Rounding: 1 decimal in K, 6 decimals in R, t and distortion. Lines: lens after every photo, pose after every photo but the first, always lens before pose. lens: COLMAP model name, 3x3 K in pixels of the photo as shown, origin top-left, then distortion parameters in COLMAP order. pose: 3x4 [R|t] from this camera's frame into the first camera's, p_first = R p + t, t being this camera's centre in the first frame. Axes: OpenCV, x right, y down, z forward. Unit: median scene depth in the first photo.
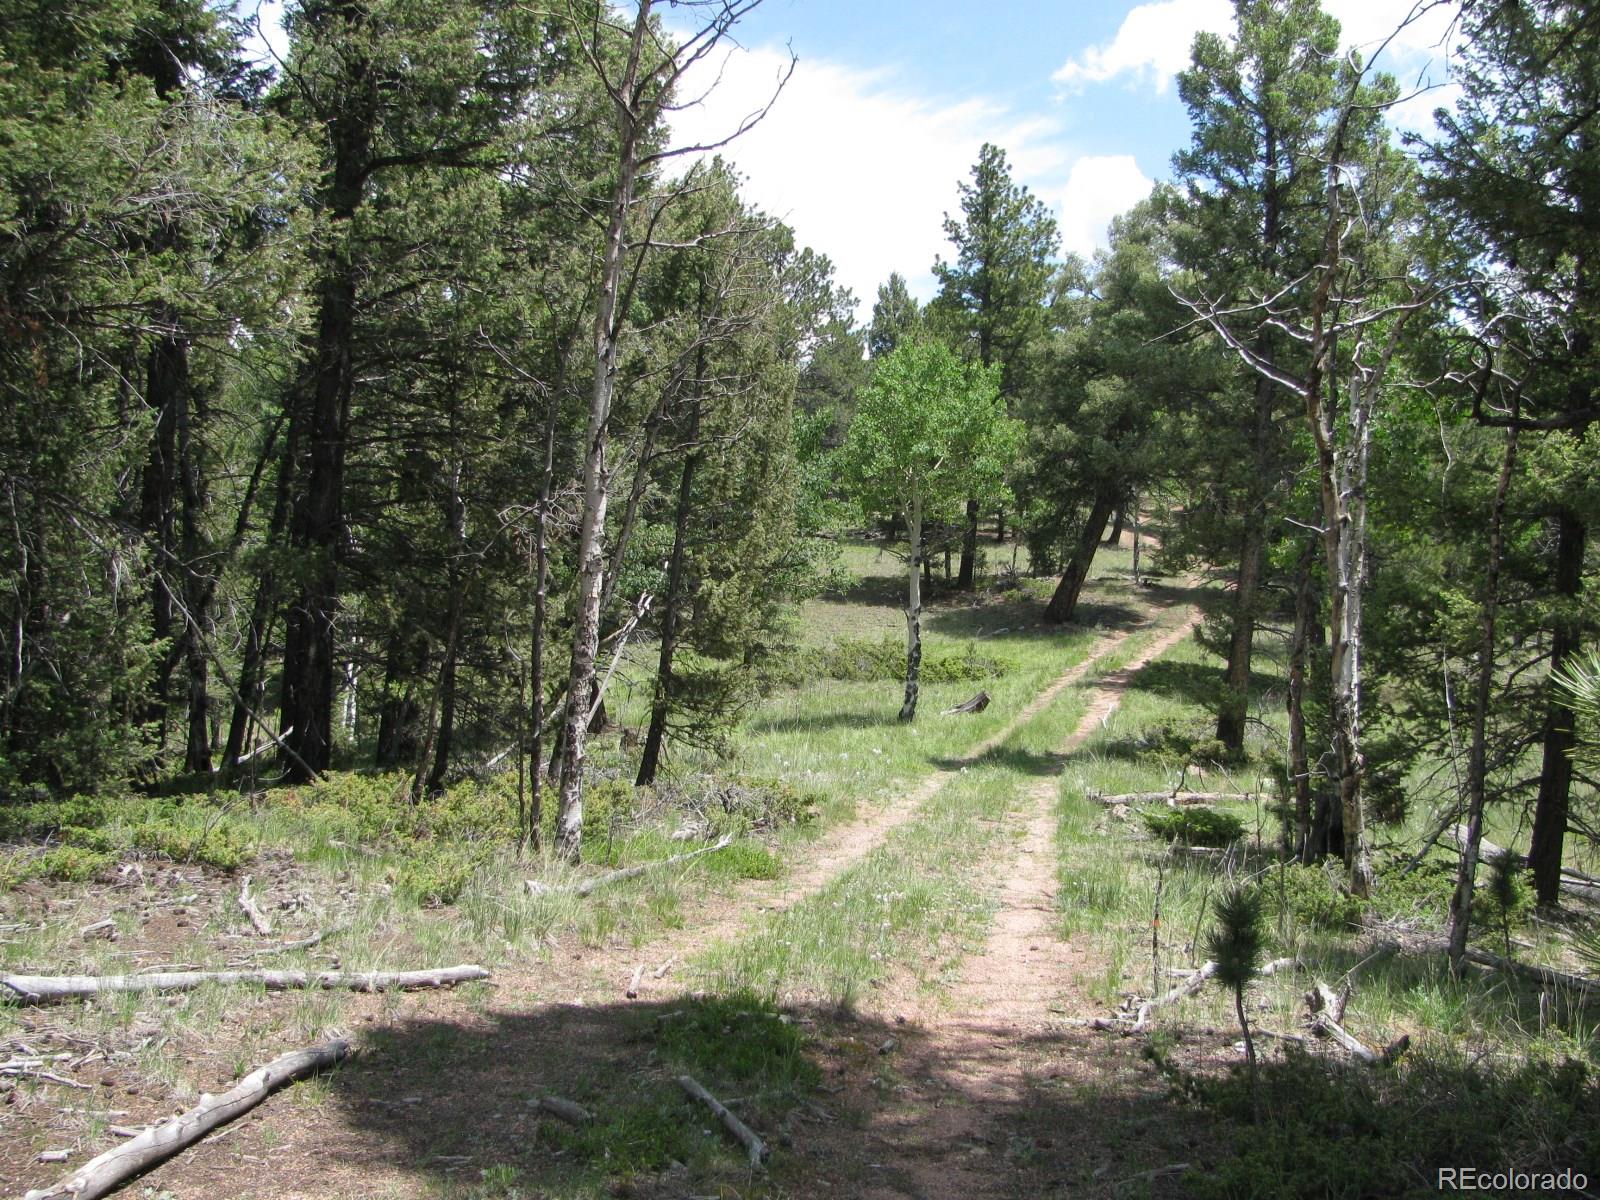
lens RADIAL K [[1618.2, 0, 799.0], [0, 1618.2, 601.4], [0, 0, 1]] dist [-0.145601, 0.000000]
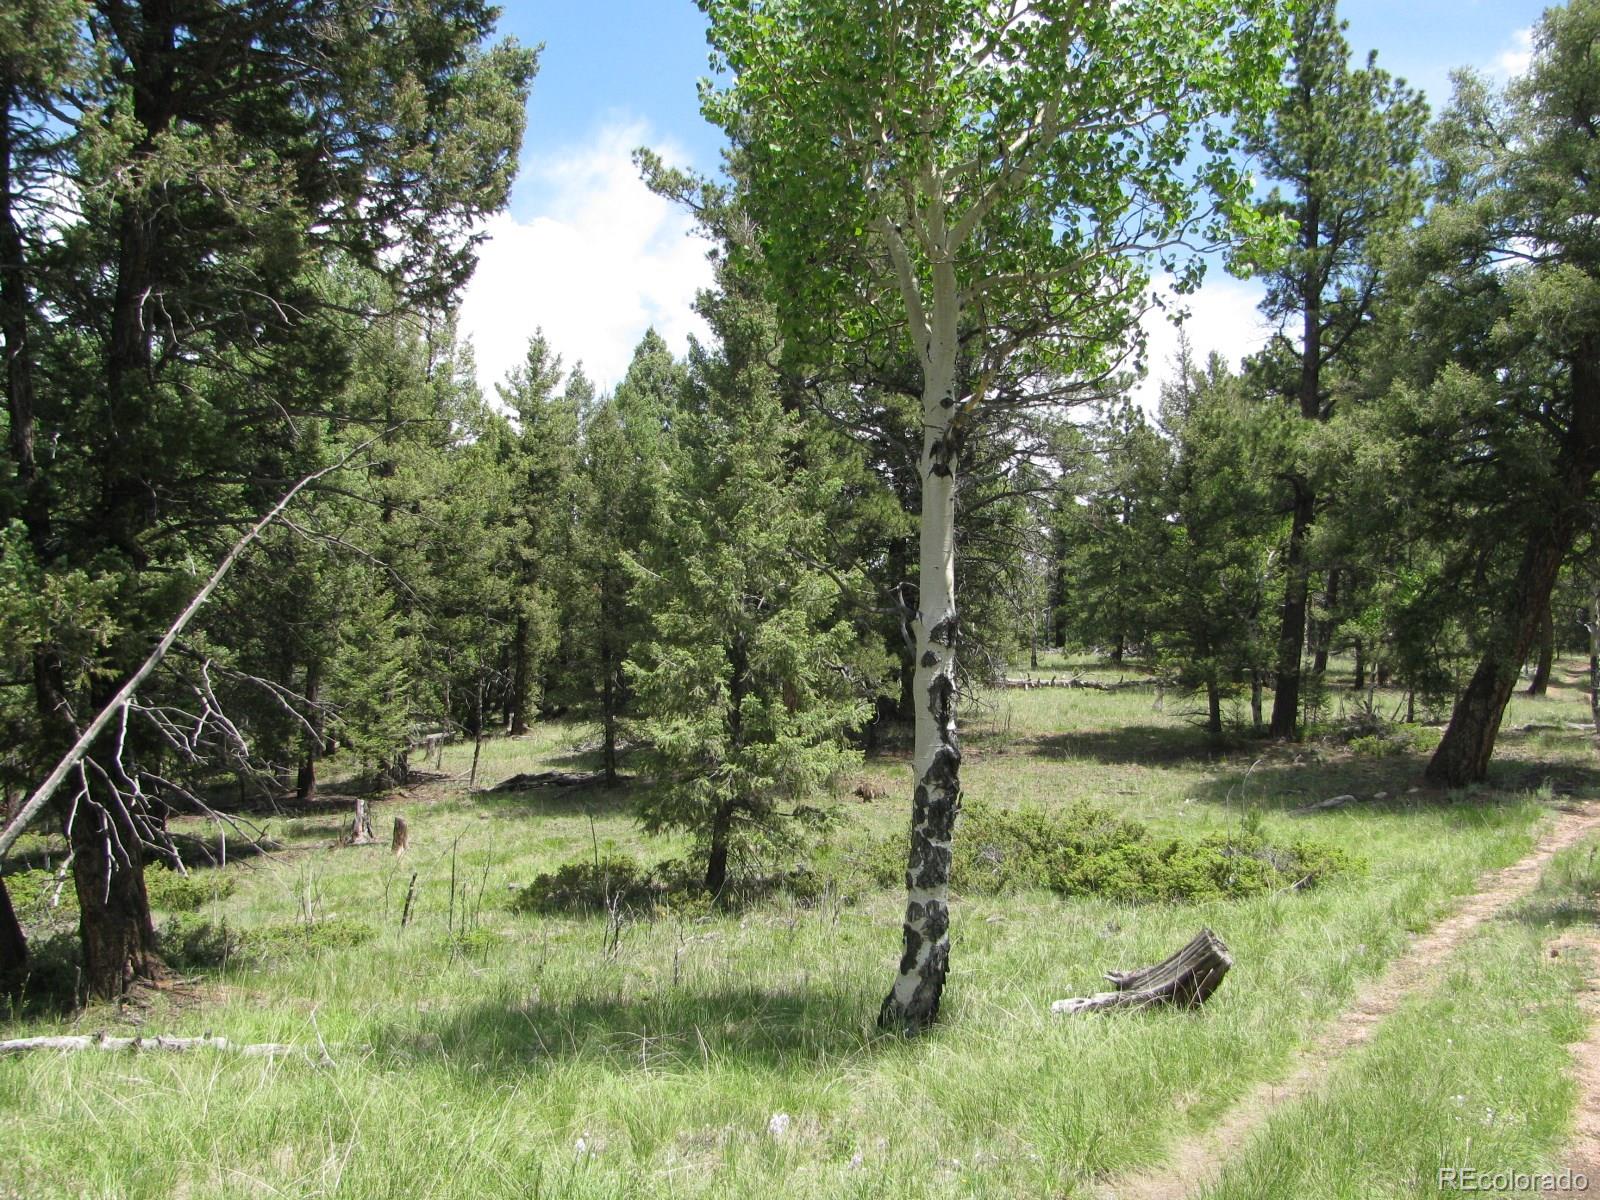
lens RADIAL K [[1618.2, 0, 801.7], [0, 1618.2, 598.6], [0, 0, 1]] dist [-0.145601, 0.000000]
pose [[0.974075, -0.004828, -0.226173, 0.077090], [-0.025672, 0.990955, -0.131716, 0.025474], [0.224763, 0.134107, 0.965141, 0.499218]]
